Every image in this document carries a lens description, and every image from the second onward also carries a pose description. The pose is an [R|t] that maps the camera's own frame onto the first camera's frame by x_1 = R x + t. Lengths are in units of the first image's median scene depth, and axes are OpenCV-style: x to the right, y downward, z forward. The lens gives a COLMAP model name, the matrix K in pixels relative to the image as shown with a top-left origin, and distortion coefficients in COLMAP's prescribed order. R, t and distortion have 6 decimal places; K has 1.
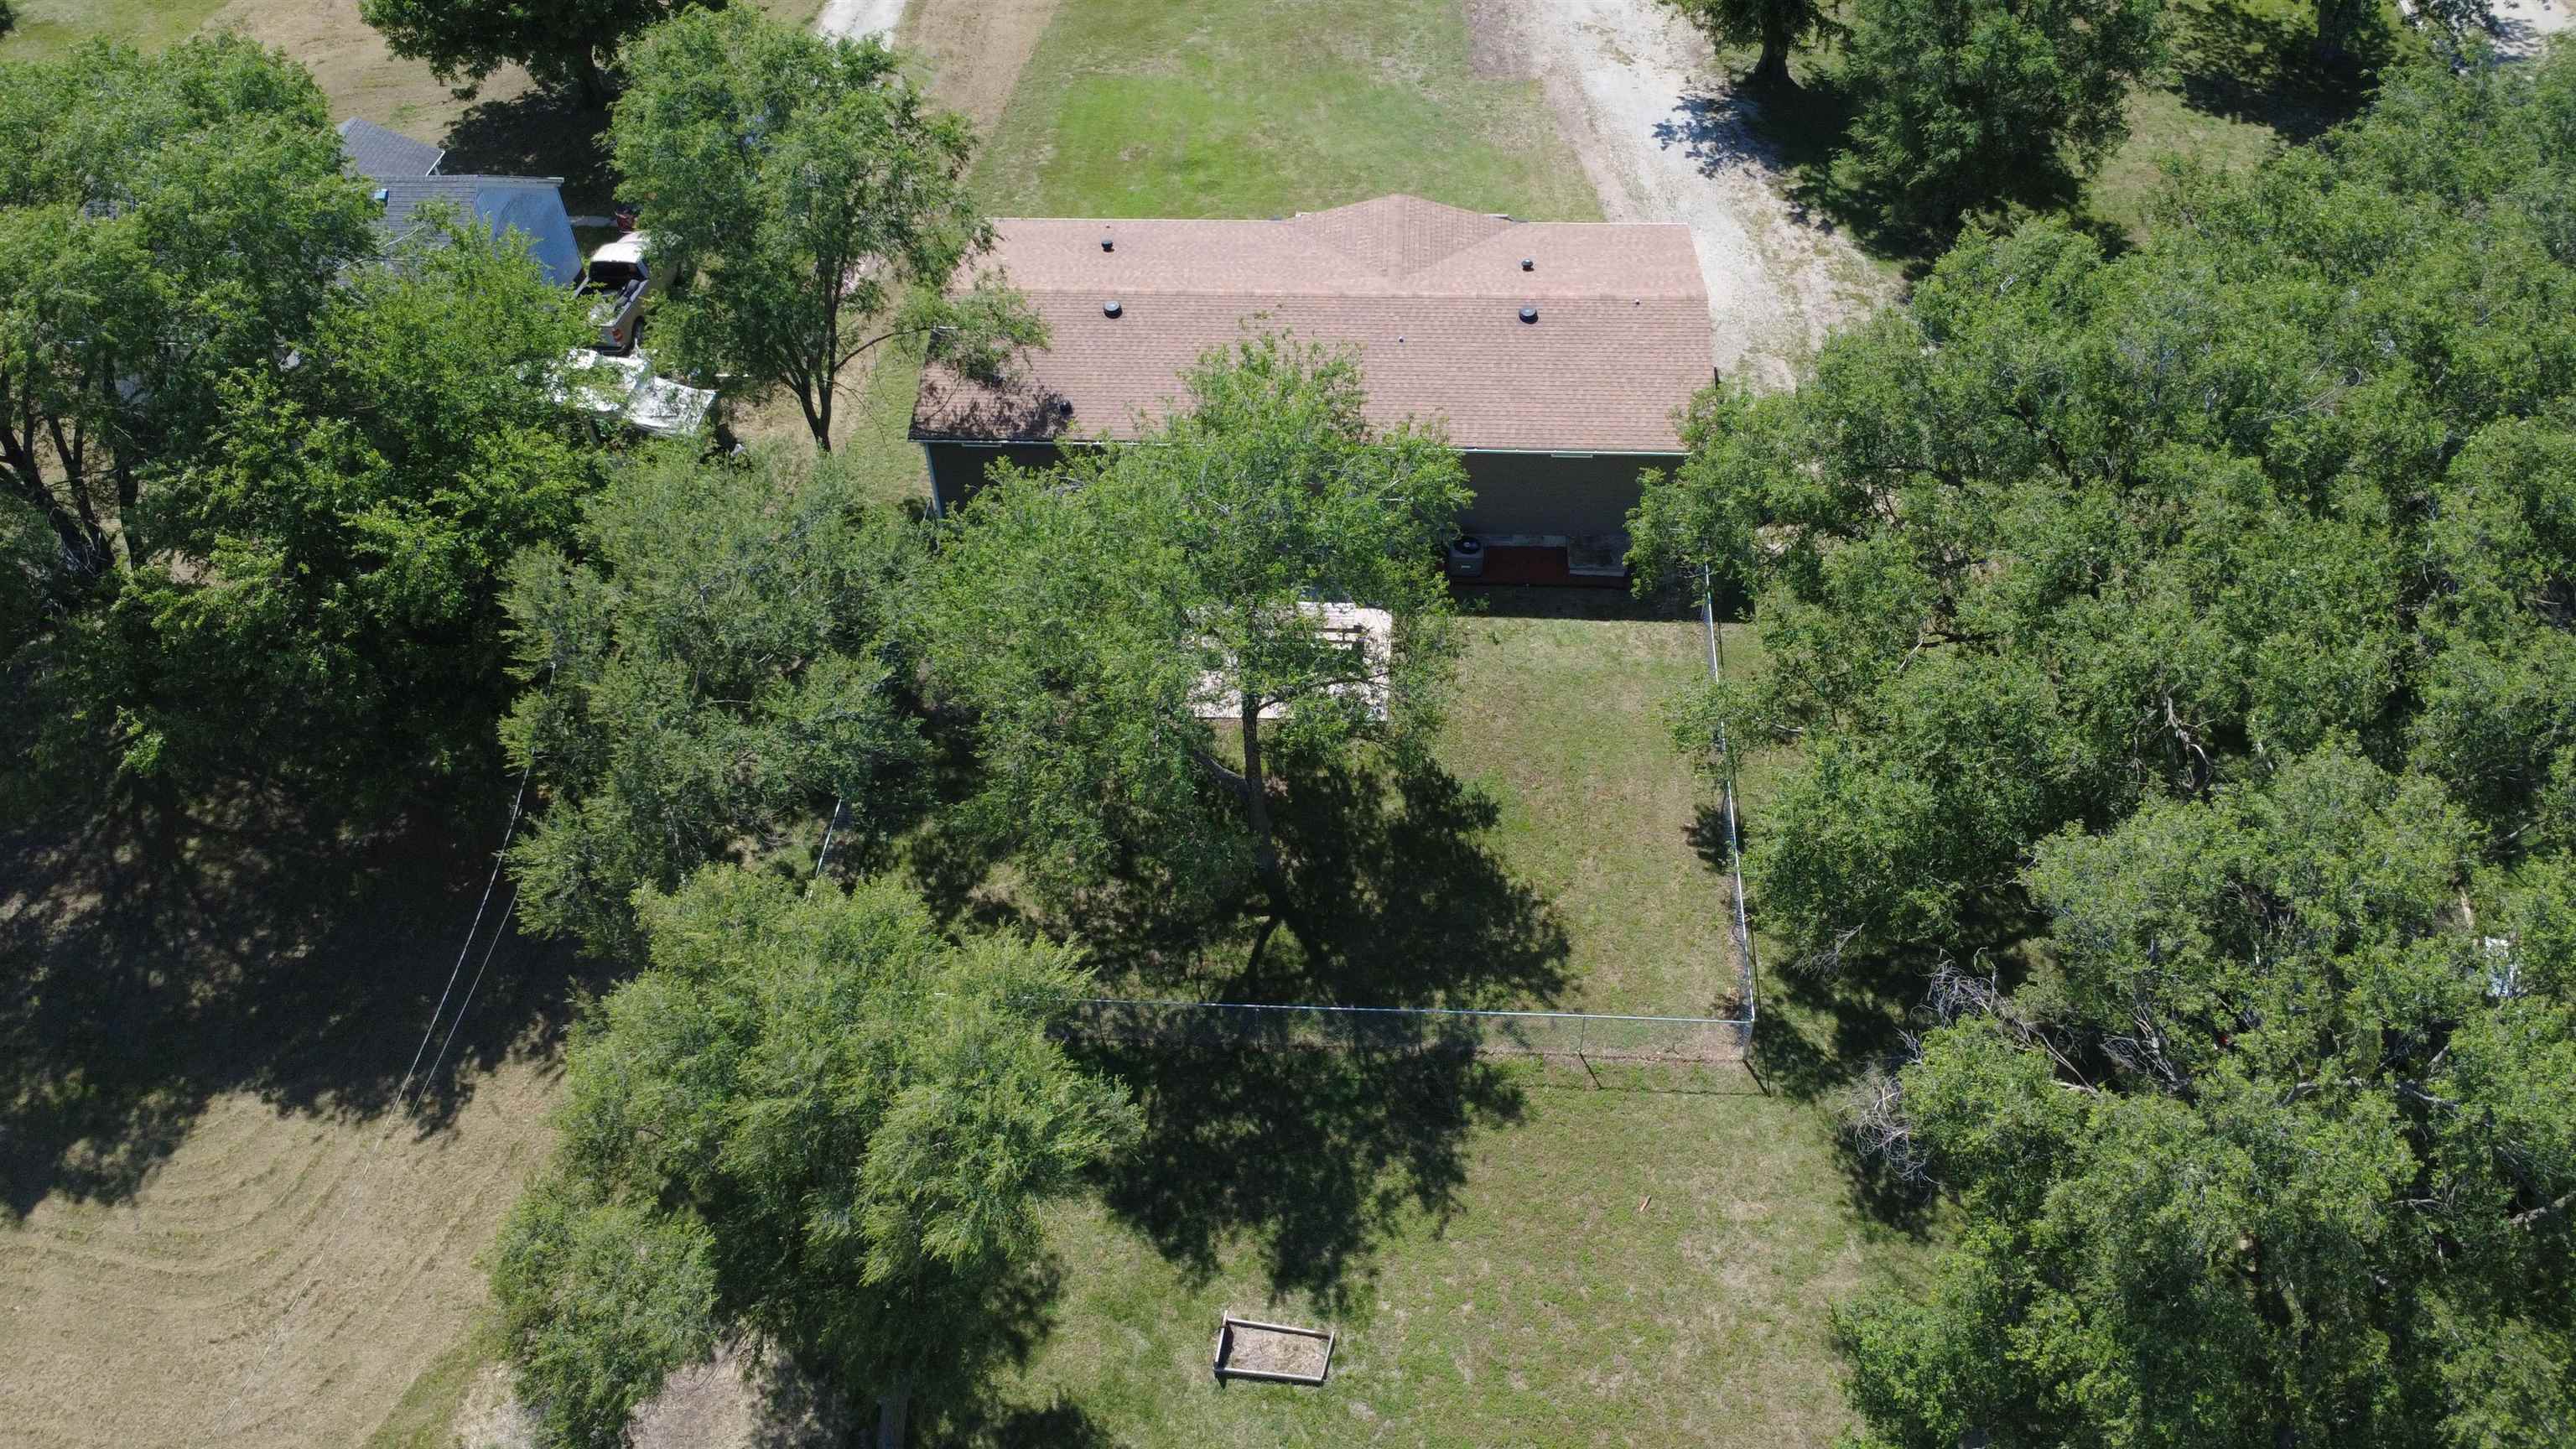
lens RADIAL K [[1882.2, 0, 1292.6], [0, 1882.2, 713.8], [0, 0, 1]] dist [-0.005846, 0.022429]
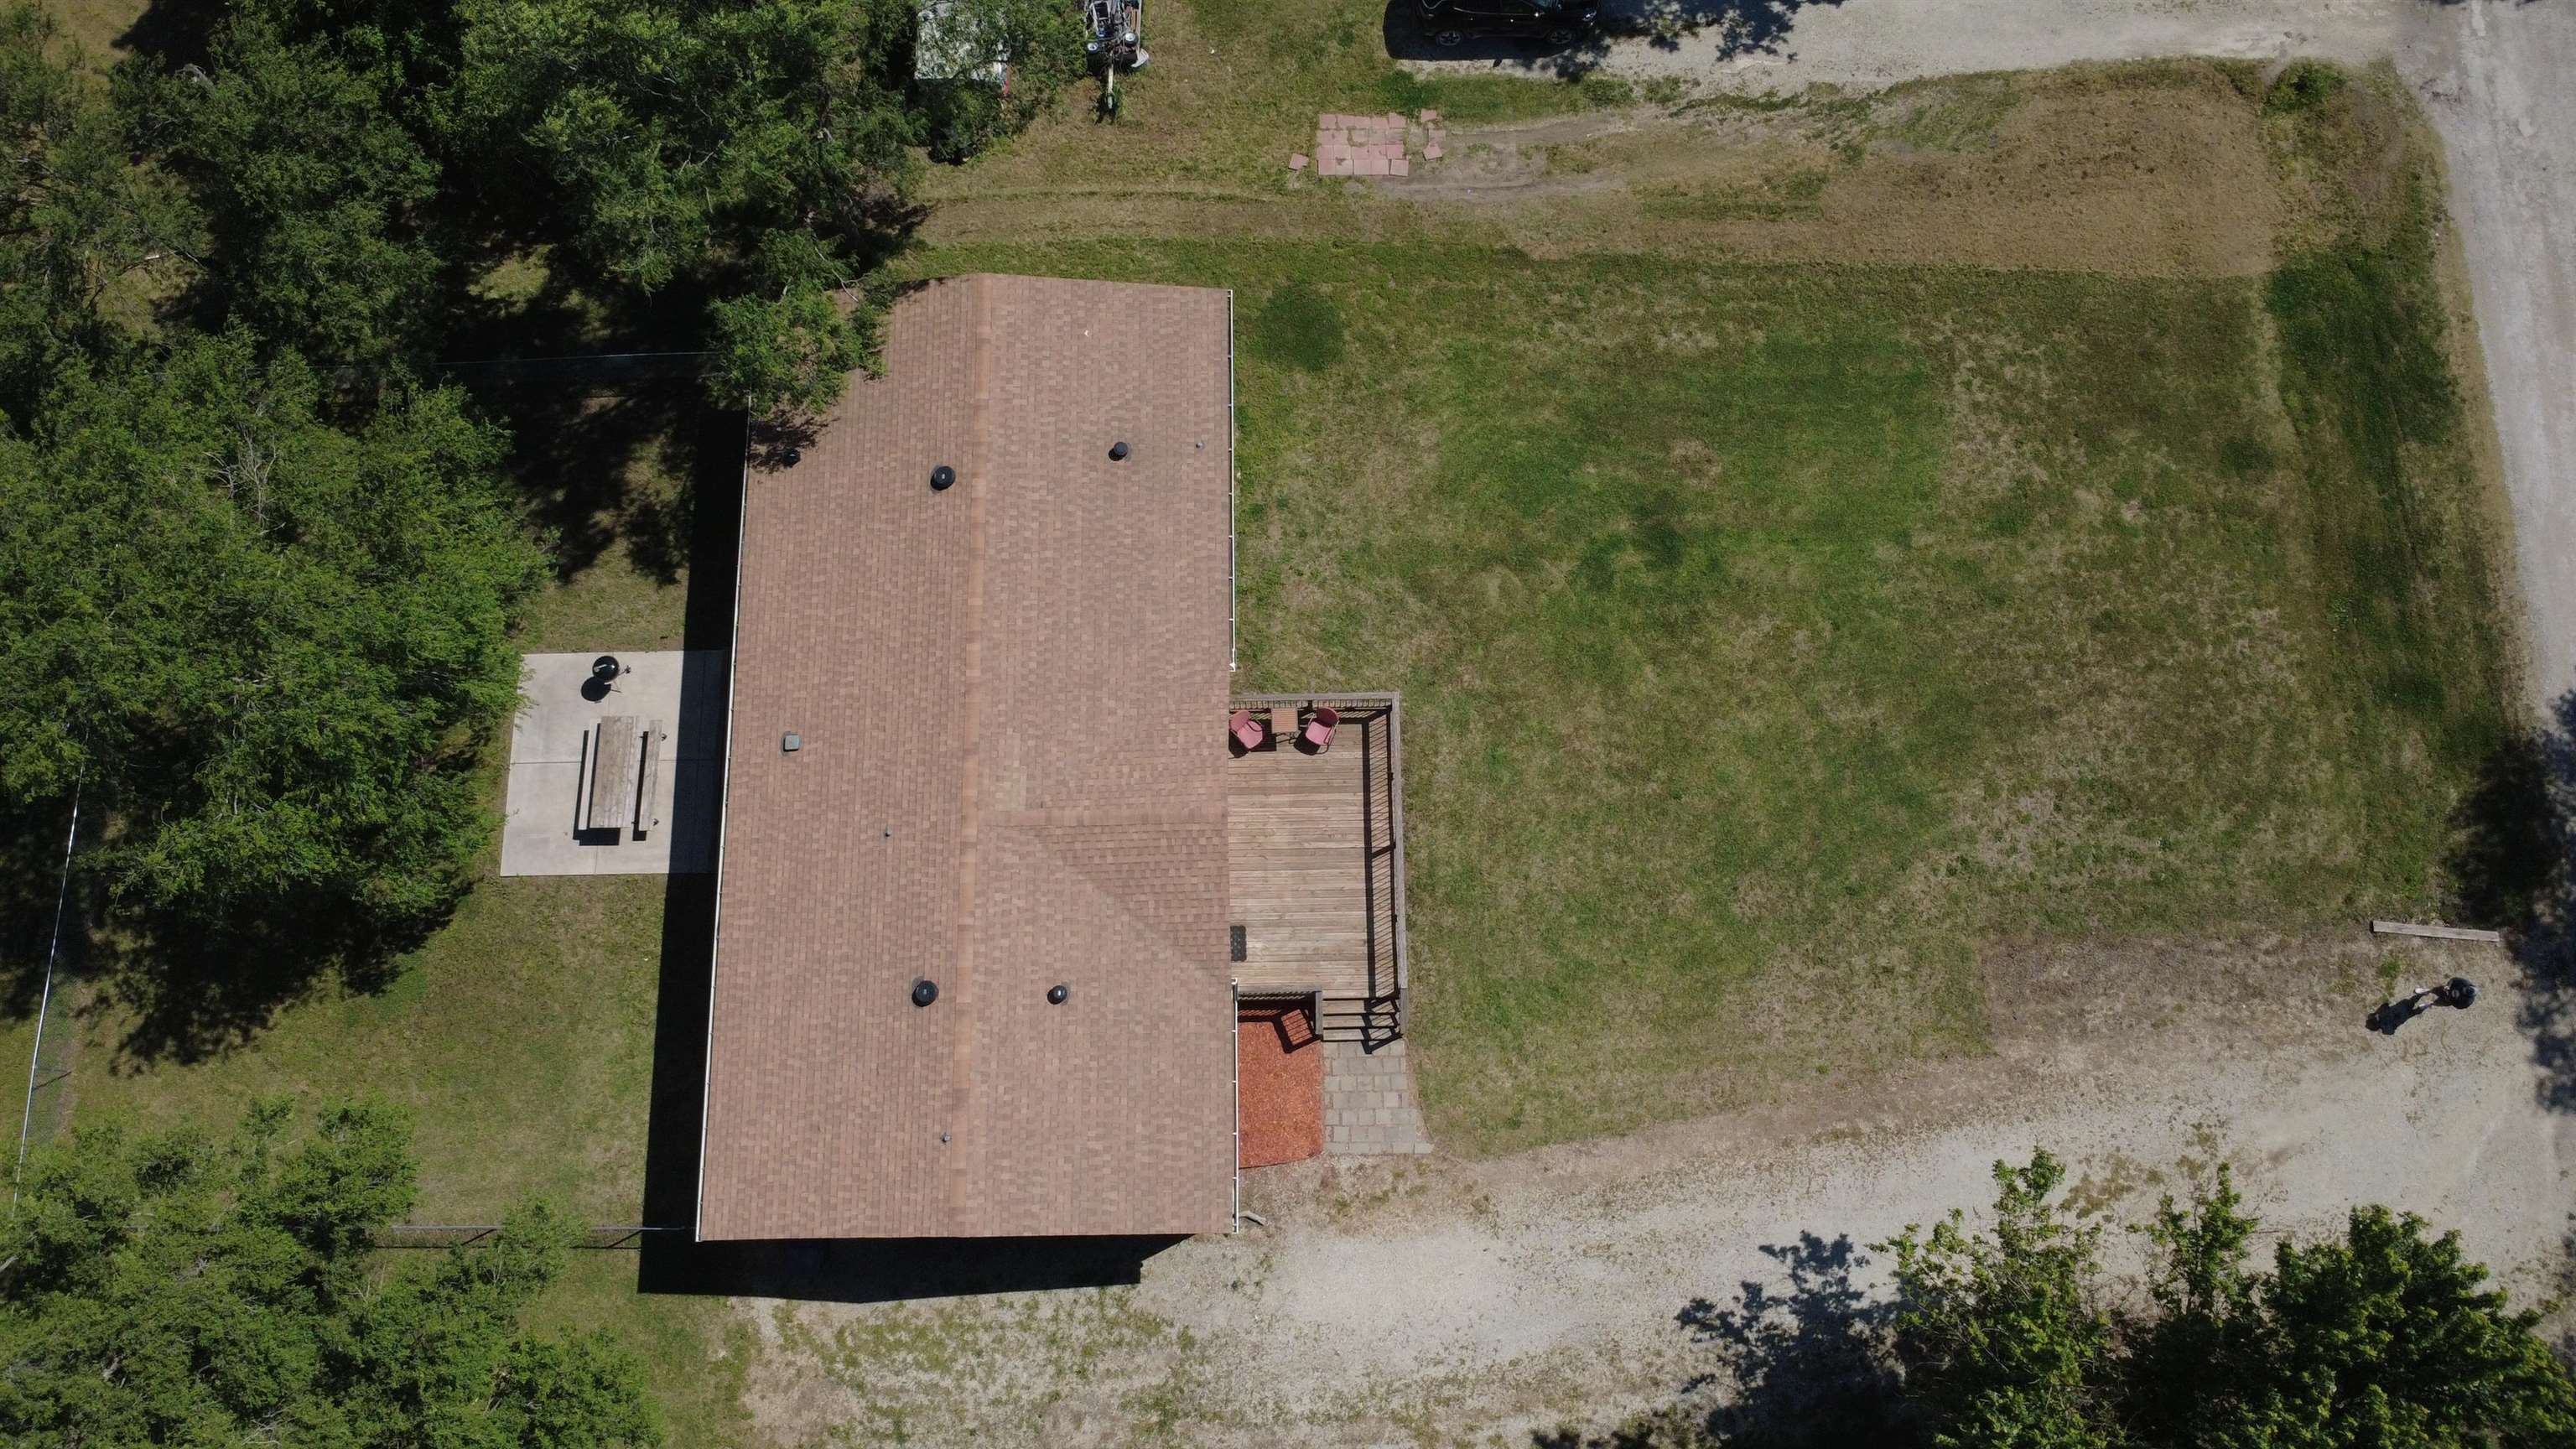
lens RADIAL K [[1882.2, 0, 1290.5], [0, 1882.2, 725.9], [0, 0, 1]] dist [-0.005846, 0.022429]
pose [[0.082332, 0.971629, -0.221716, 0.197687], [-0.696398, 0.215234, 0.684620, -0.844494], [0.712918, 0.098036, 0.694361, 0.555570]]
